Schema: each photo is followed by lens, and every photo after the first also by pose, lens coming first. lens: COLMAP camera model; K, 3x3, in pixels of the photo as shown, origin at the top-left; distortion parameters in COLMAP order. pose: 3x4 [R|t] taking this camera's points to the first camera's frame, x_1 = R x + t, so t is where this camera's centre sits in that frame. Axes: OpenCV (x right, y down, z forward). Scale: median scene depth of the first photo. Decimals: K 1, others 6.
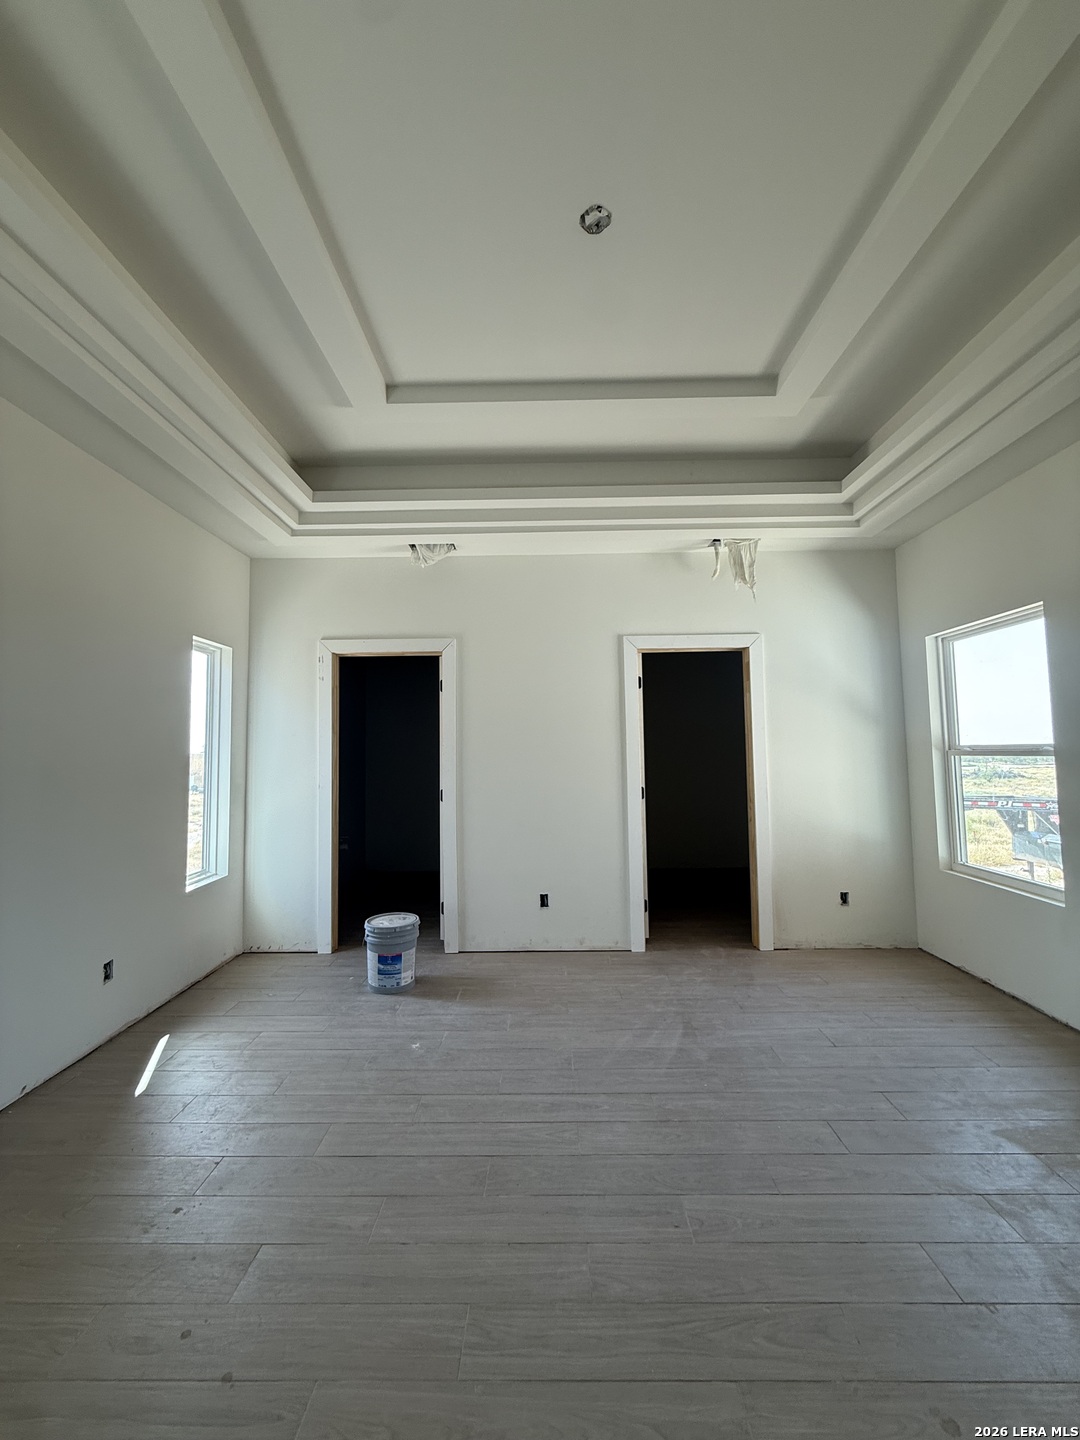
lens RADIAL K [[573.9, 0, 539.5], [0, 573.9, 719.1], [0, 0, 1]] dist [-0.000771, -0.000387]
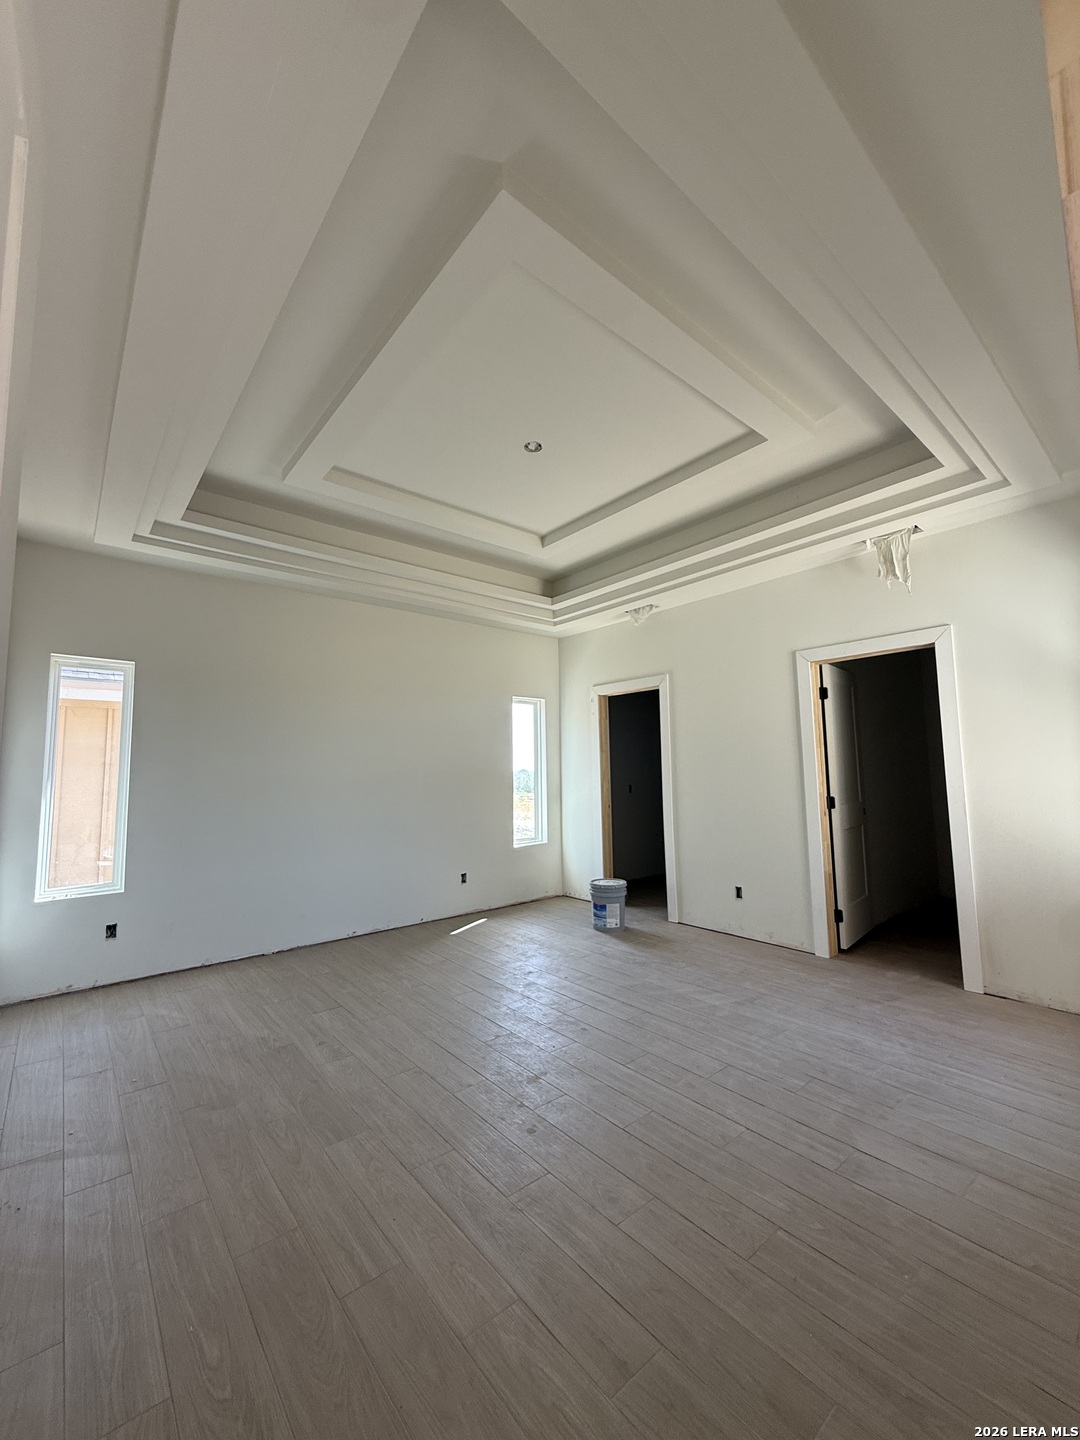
lens RADIAL K [[573.9, 0, 539.4], [0, 573.9, 720.2], [0, 0, 1]] dist [-0.000771, -0.000387]
pose [[0.649630, -0.066730, -0.757316, 0.722785], [0.050386, 0.997729, -0.044692, 0.004278], [0.758579, -0.009125, 0.651517, -0.052024]]
